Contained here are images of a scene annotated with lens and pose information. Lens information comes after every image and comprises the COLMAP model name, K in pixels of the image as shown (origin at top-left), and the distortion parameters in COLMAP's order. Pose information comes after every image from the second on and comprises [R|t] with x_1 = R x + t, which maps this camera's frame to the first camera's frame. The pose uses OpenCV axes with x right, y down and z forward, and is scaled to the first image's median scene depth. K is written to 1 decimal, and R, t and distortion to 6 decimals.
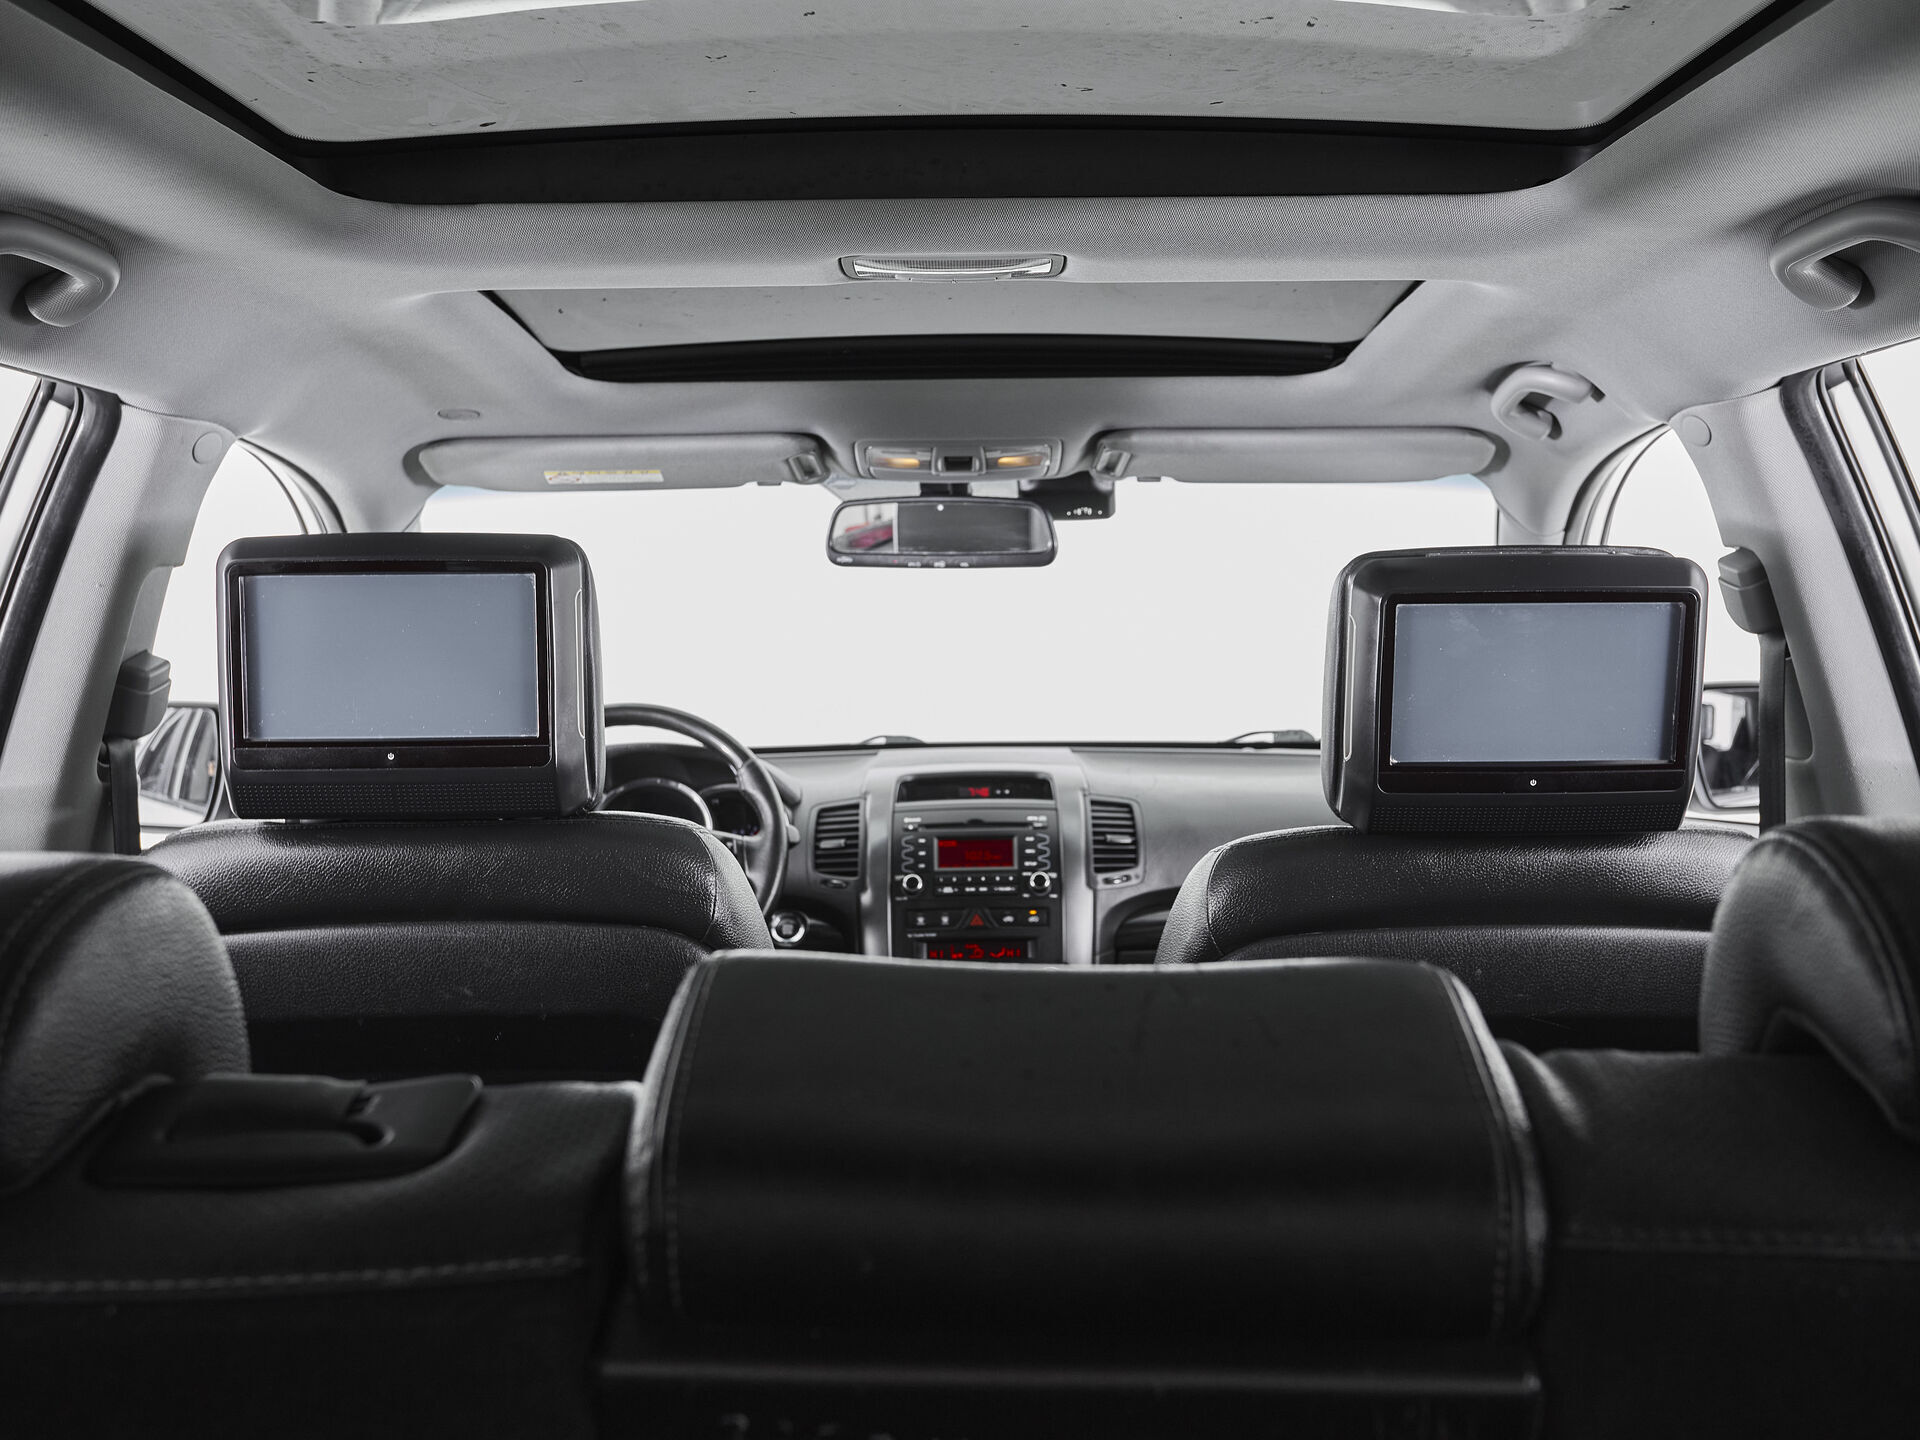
lens RADIAL K [[1953.4, 0, 986.1], [0, 1953.4, 725.8], [0, 0, 1]] dist [0.002452, 0.004663]
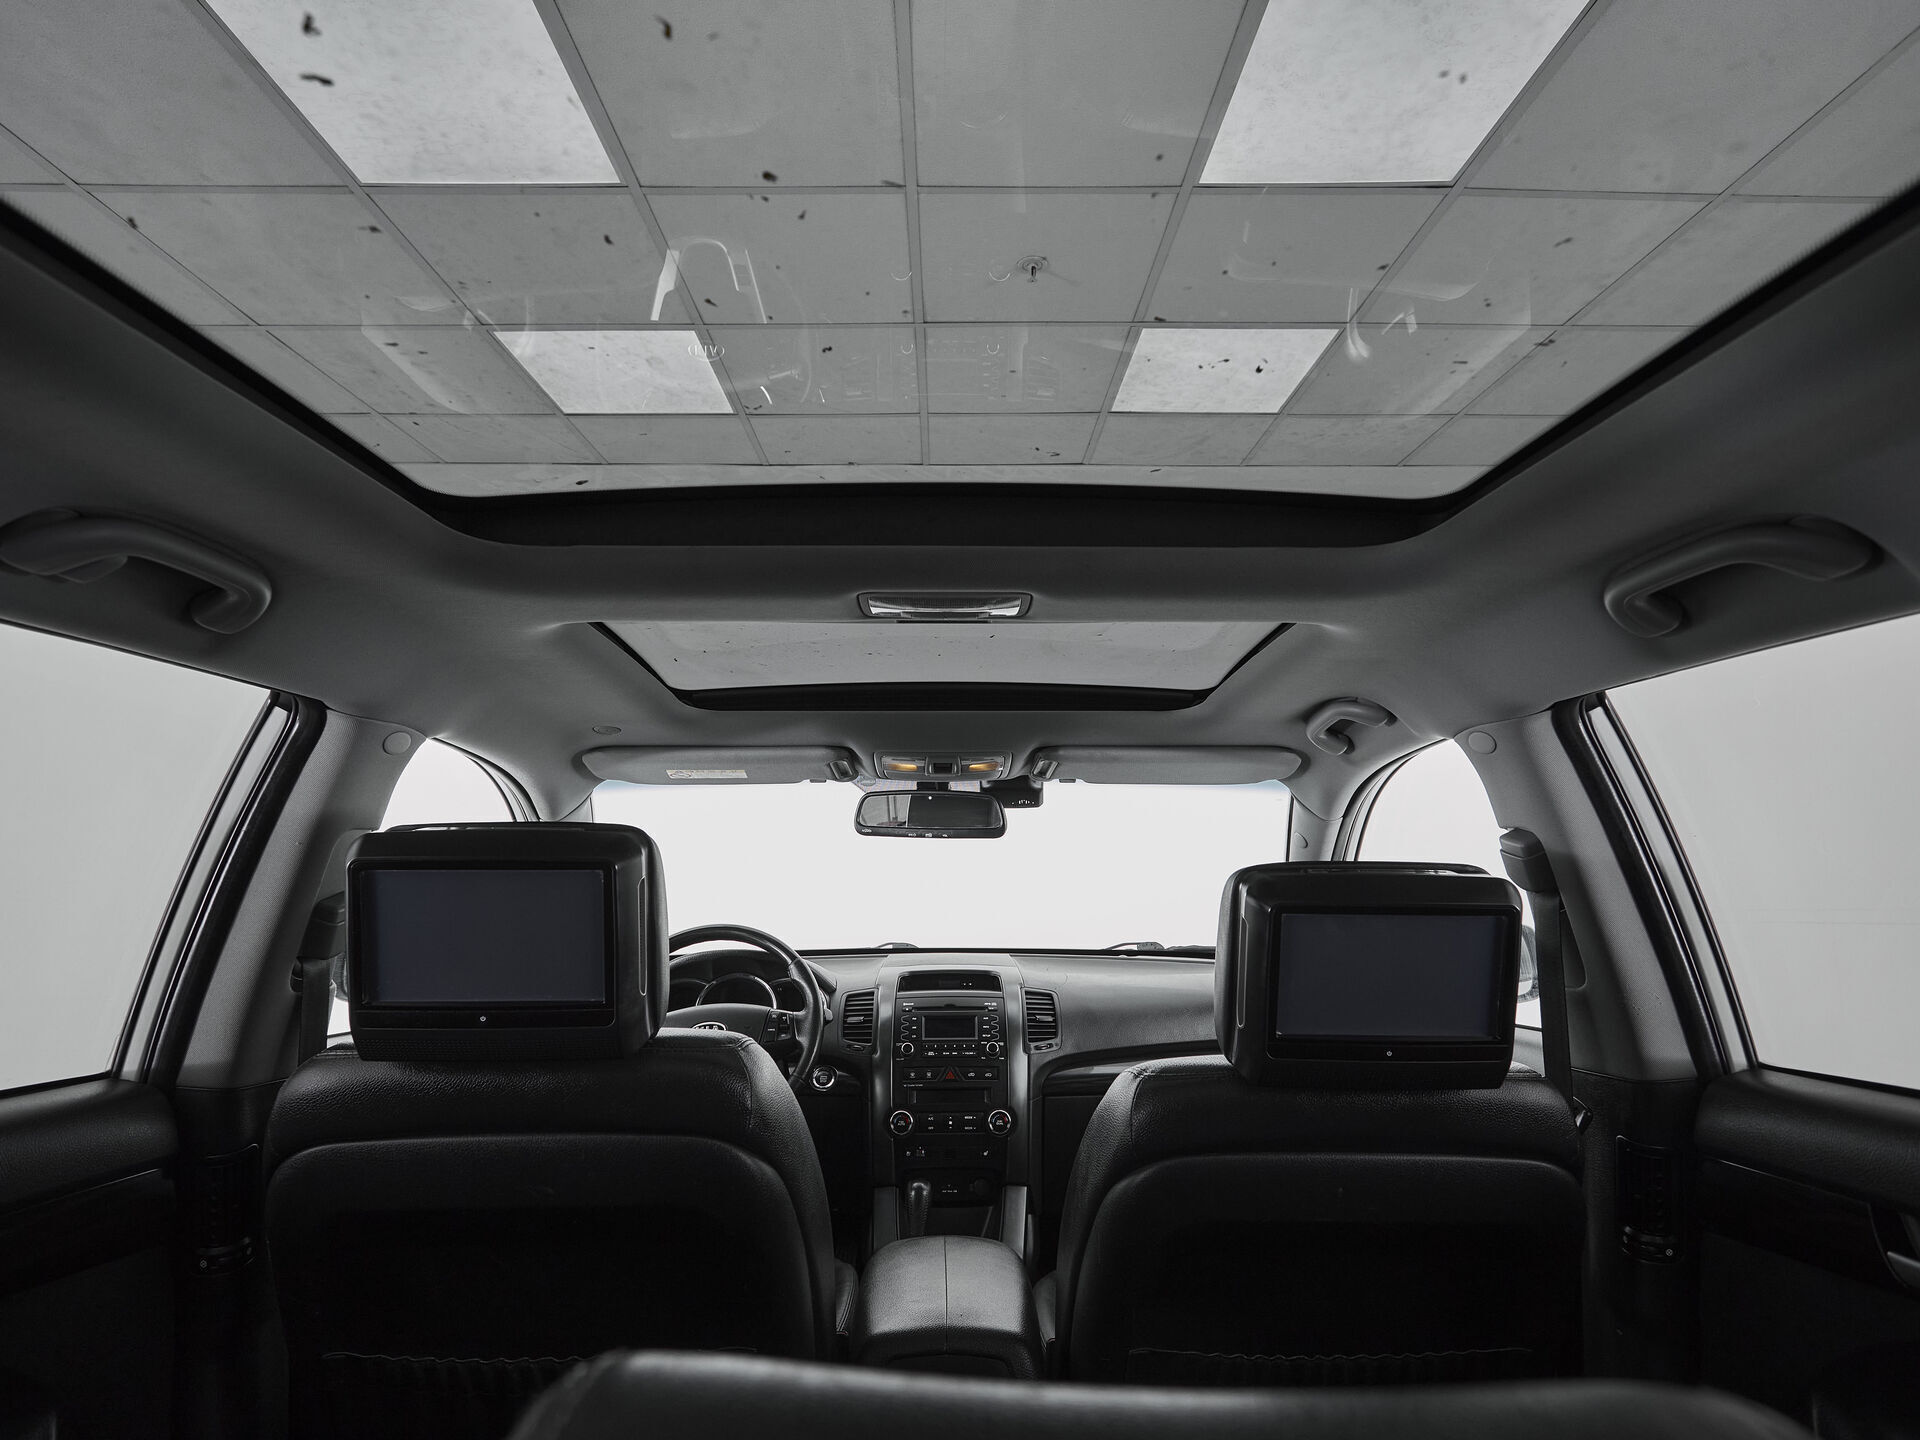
lens RADIAL K [[1034.0, 0, 960.0], [0, 1034.0, 720.0], [0, 0, 1]] dist [-0.016057, 0.000018]
pose [[0.999915, 0.011439, 0.006251, -0.005232], [-0.010015, 0.981093, -0.193276, -0.013838], [-0.008344, 0.193197, 0.981124, 0.173697]]
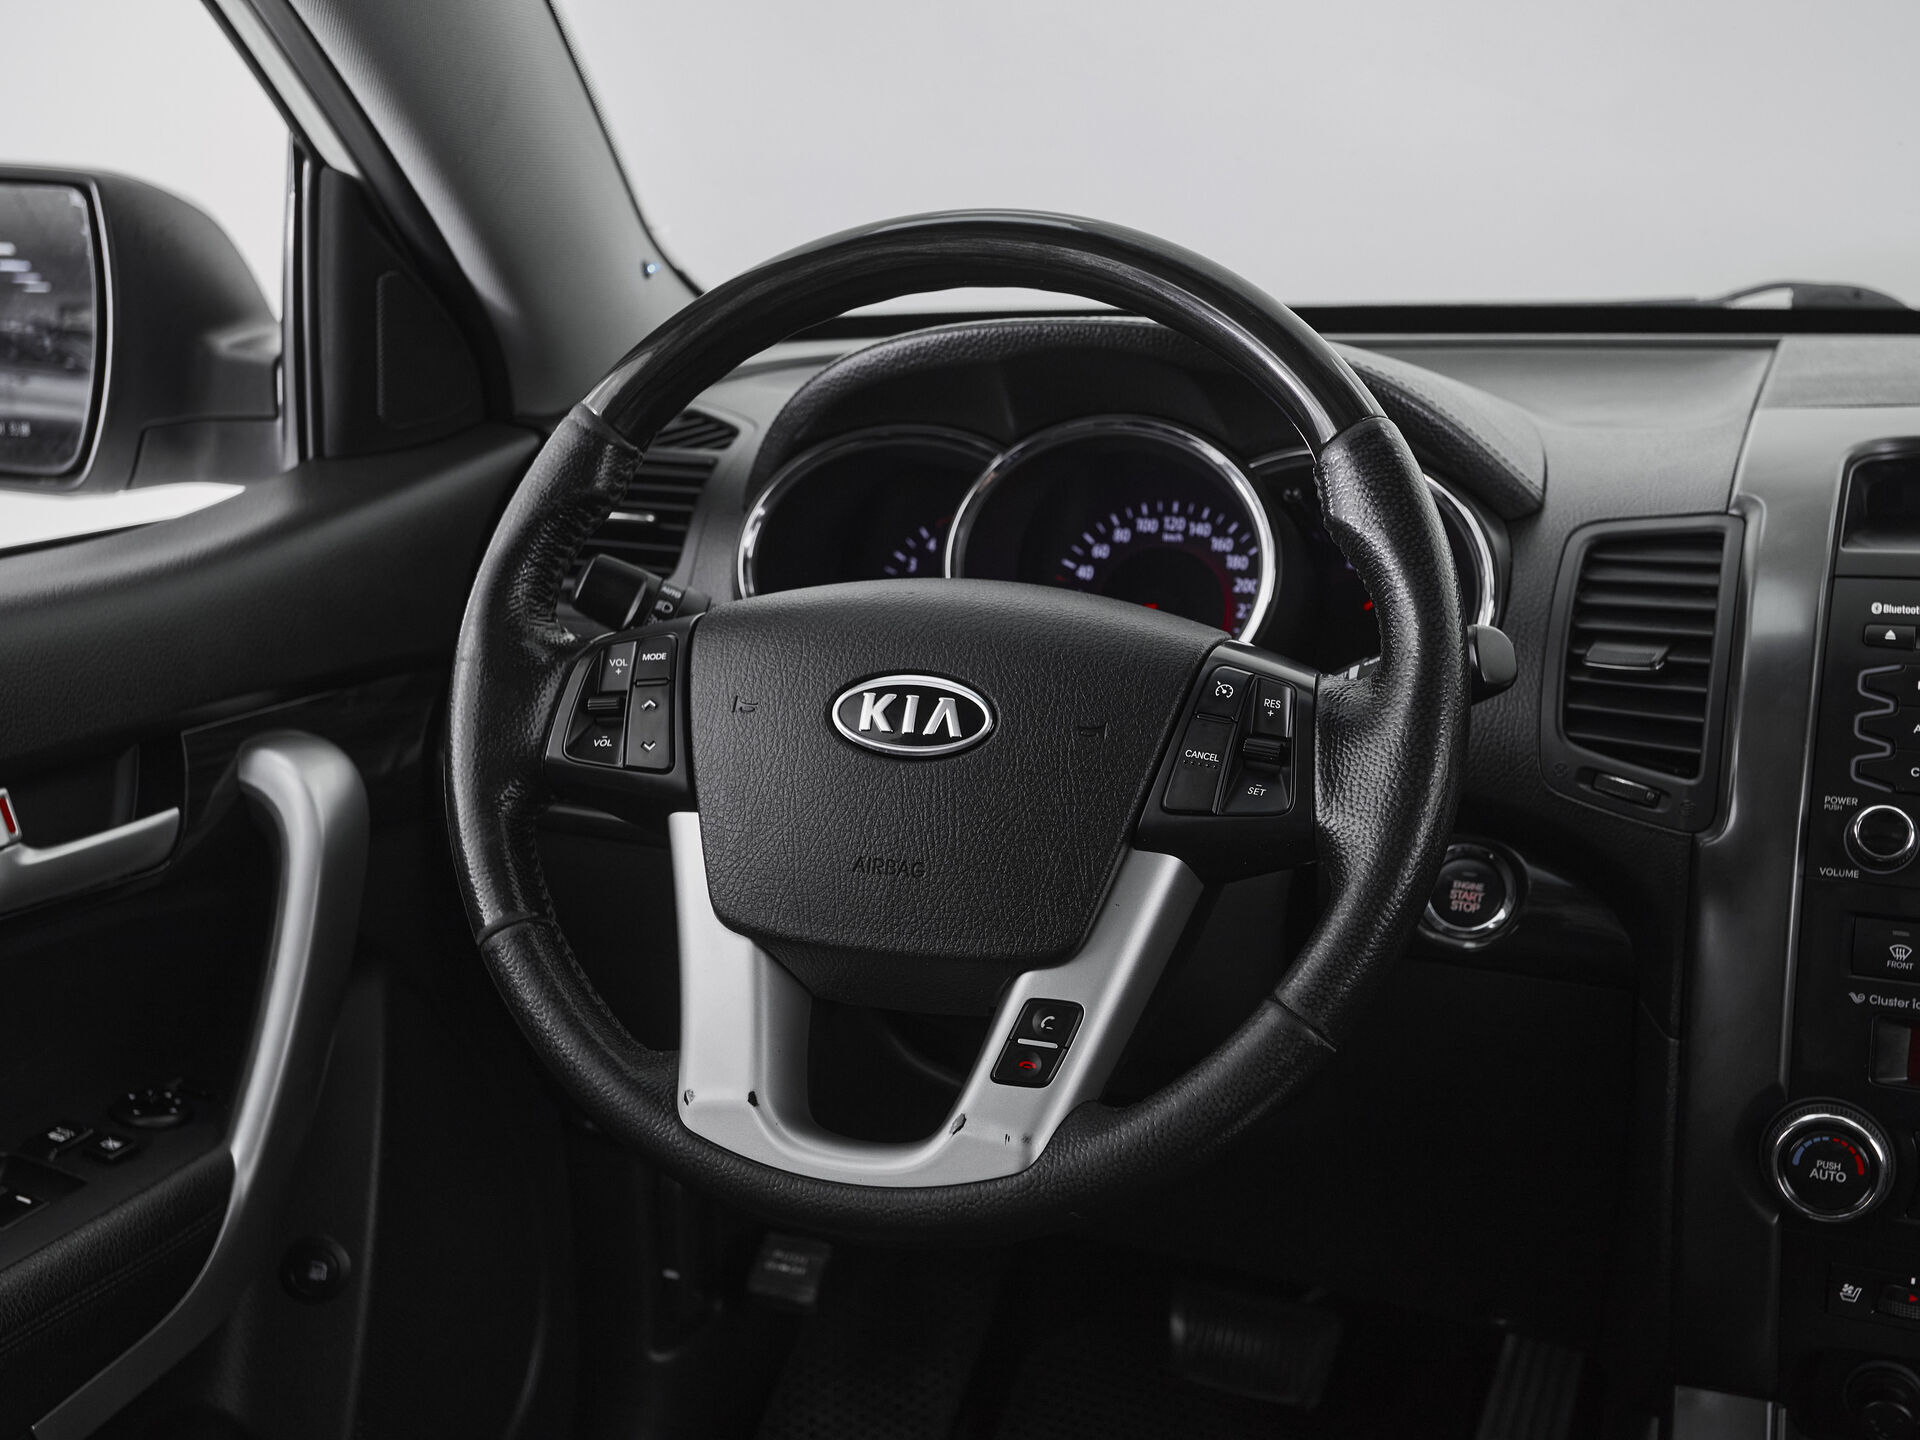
lens RADIAL K [[2327.5, 0, 960.0], [0, 2327.5, 720.0], [0, 0, 1]] dist [0.039257, 0.007649]
pose [[0.937975, 0.100595, -0.331789, -0.053119], [-0.021204, 0.971835, 0.234706, -0.019654], [0.346054, -0.213113, 0.913690, 0.611992]]
